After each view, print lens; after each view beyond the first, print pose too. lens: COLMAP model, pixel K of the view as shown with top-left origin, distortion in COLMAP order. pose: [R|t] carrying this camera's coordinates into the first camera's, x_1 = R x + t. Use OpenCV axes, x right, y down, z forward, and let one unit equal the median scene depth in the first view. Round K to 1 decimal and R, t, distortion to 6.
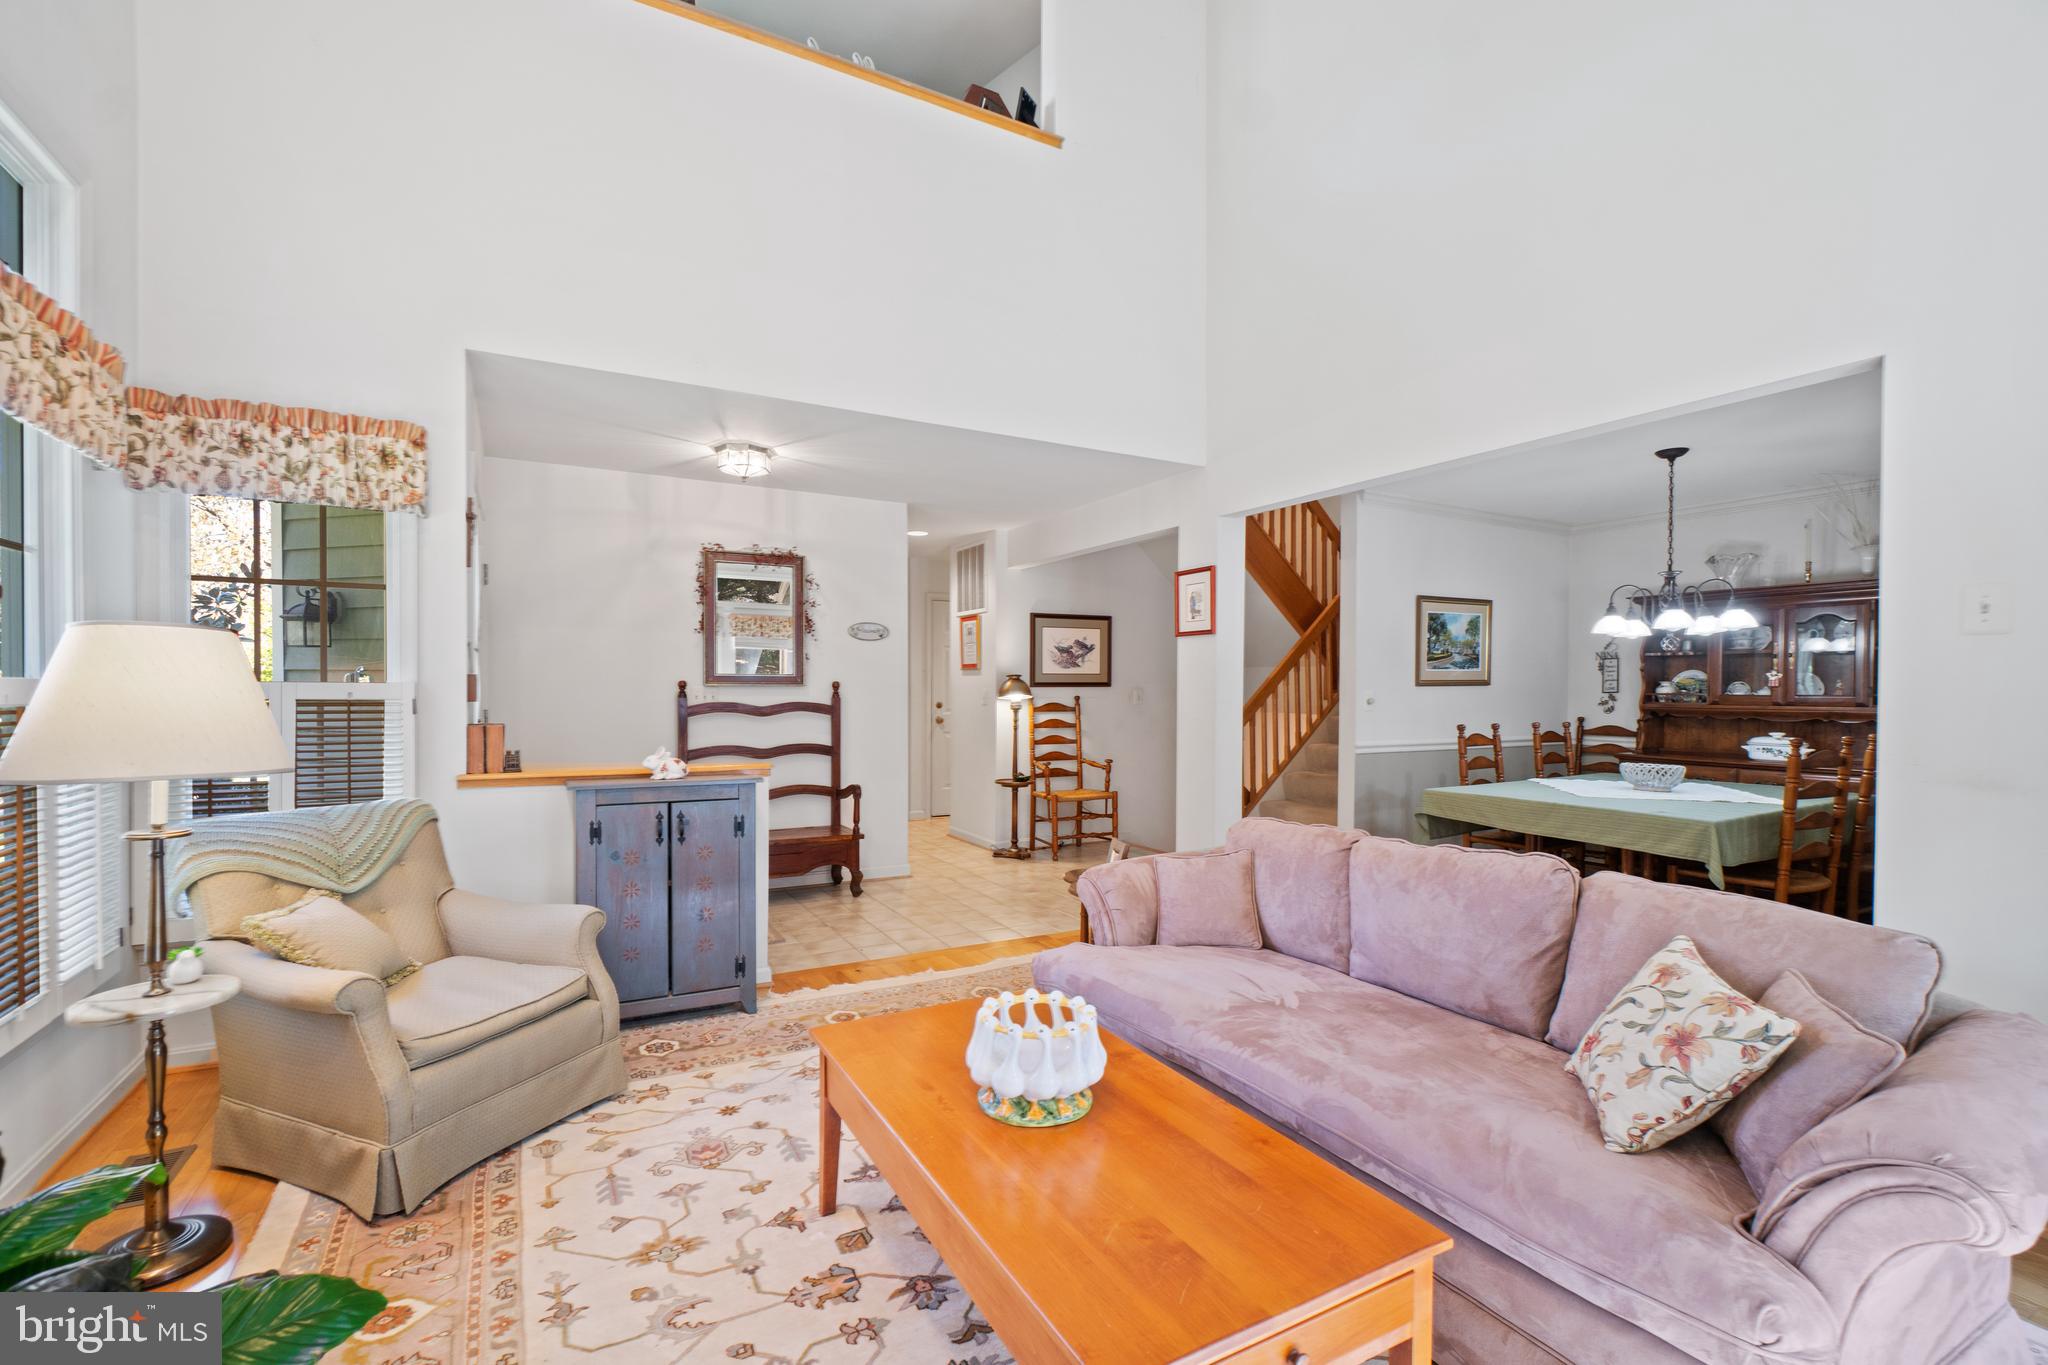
lens RADIAL K [[874.4, 0, 1014.8], [0, 874.4, 686.0], [0, 0, 1]] dist [-0.000353, 0.000002]
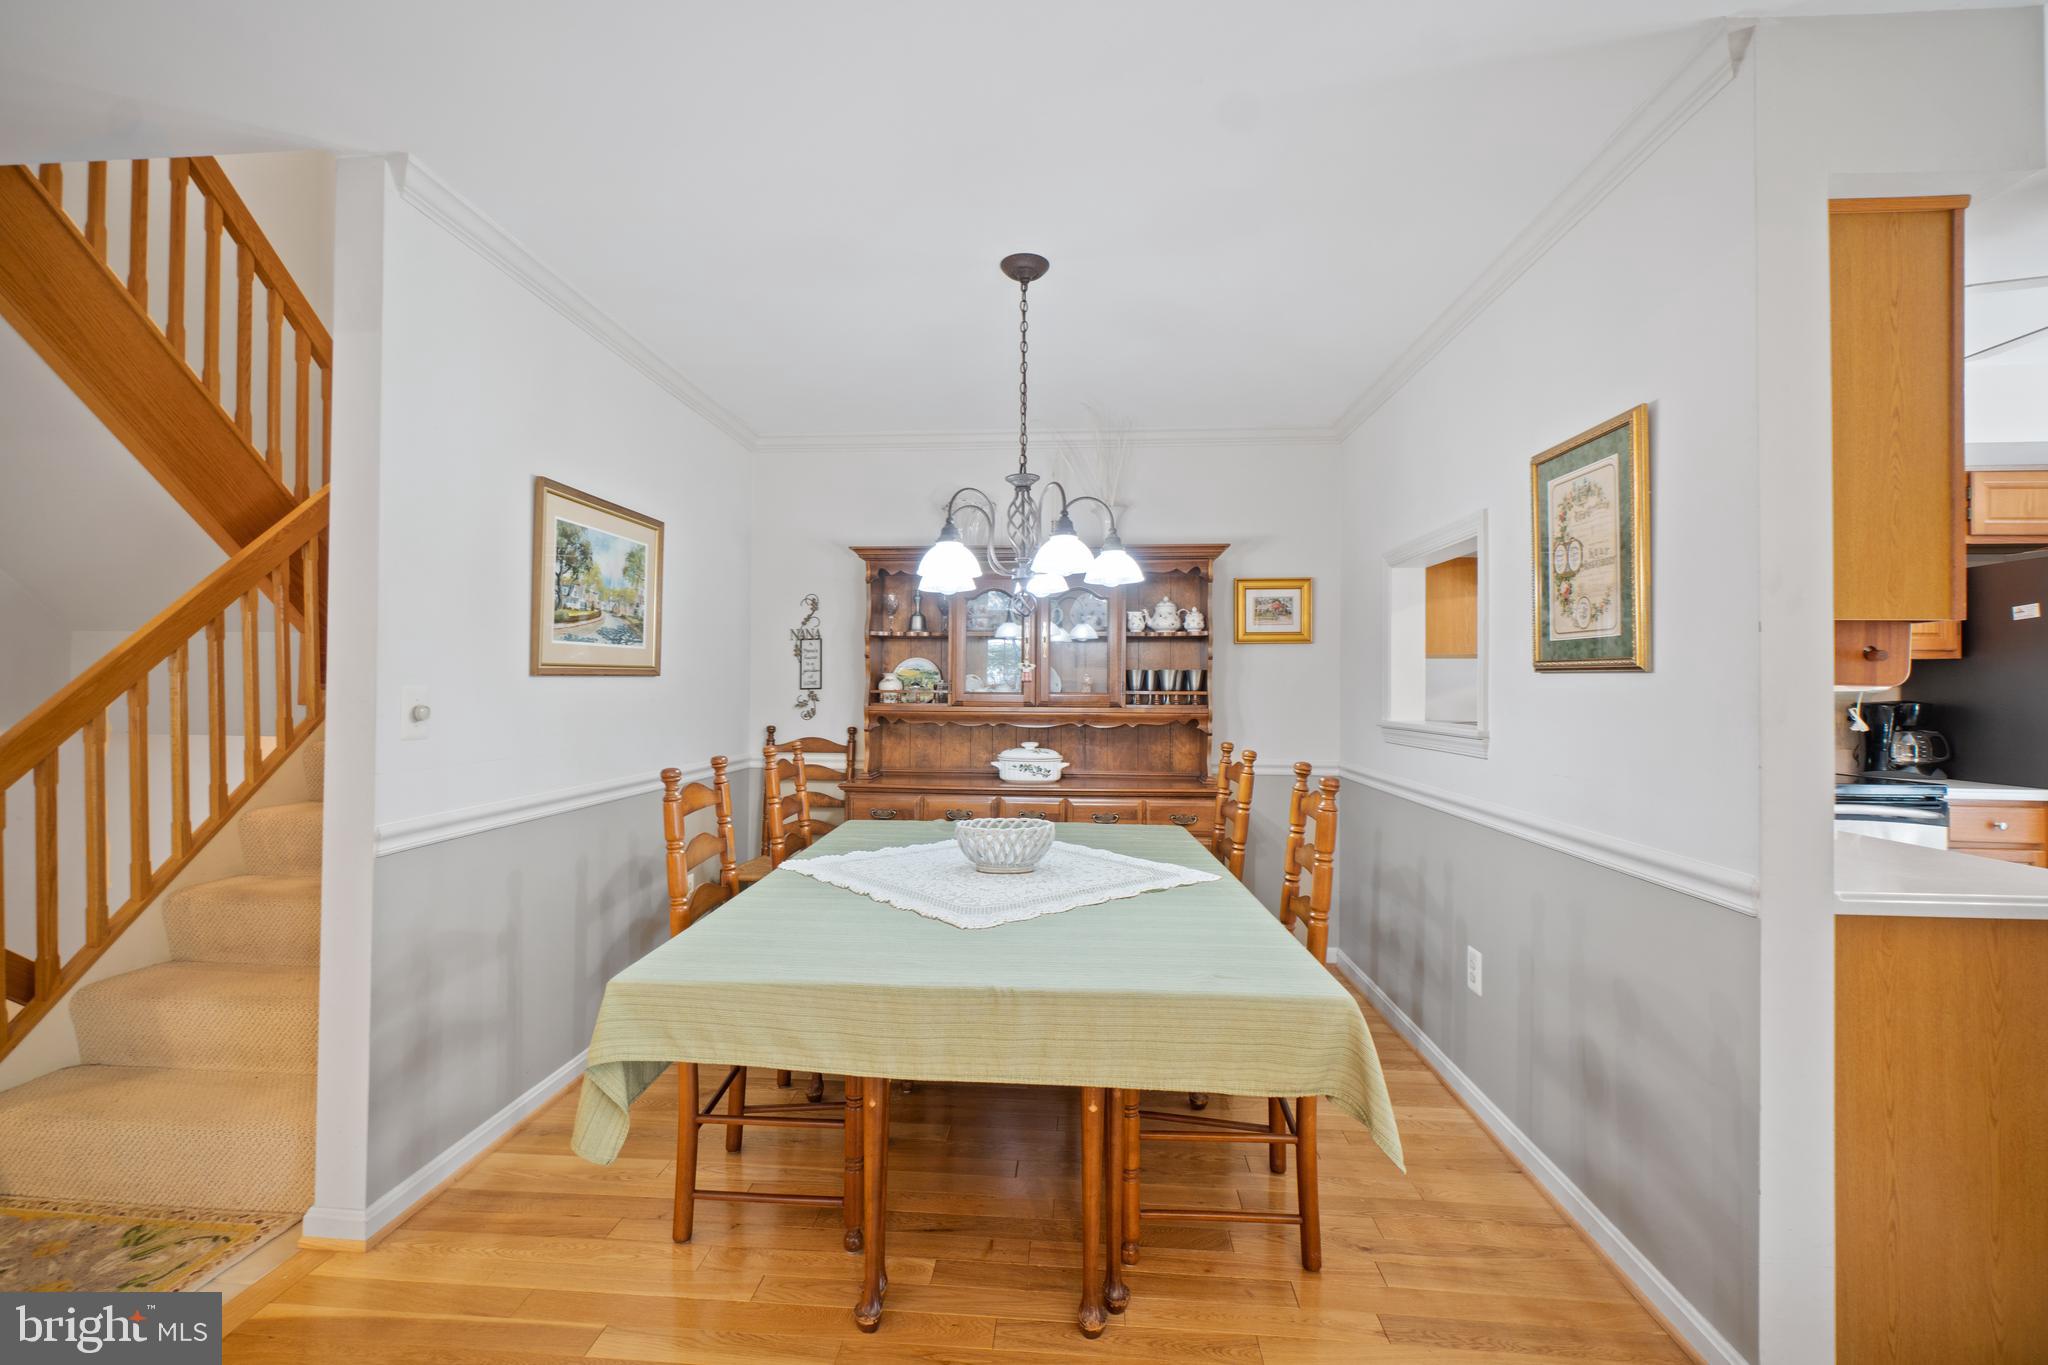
lens RADIAL K [[874.4, 0, 1014.8], [0, 874.4, 686.0], [0, 0, 1]] dist [-0.000353, 0.000002]
pose [[0.538186, 0.002036, 0.842824, 0.208984], [-0.006668, 0.999976, 0.001842, 0.003175], [-0.842800, -0.006611, 0.538187, 0.538727]]
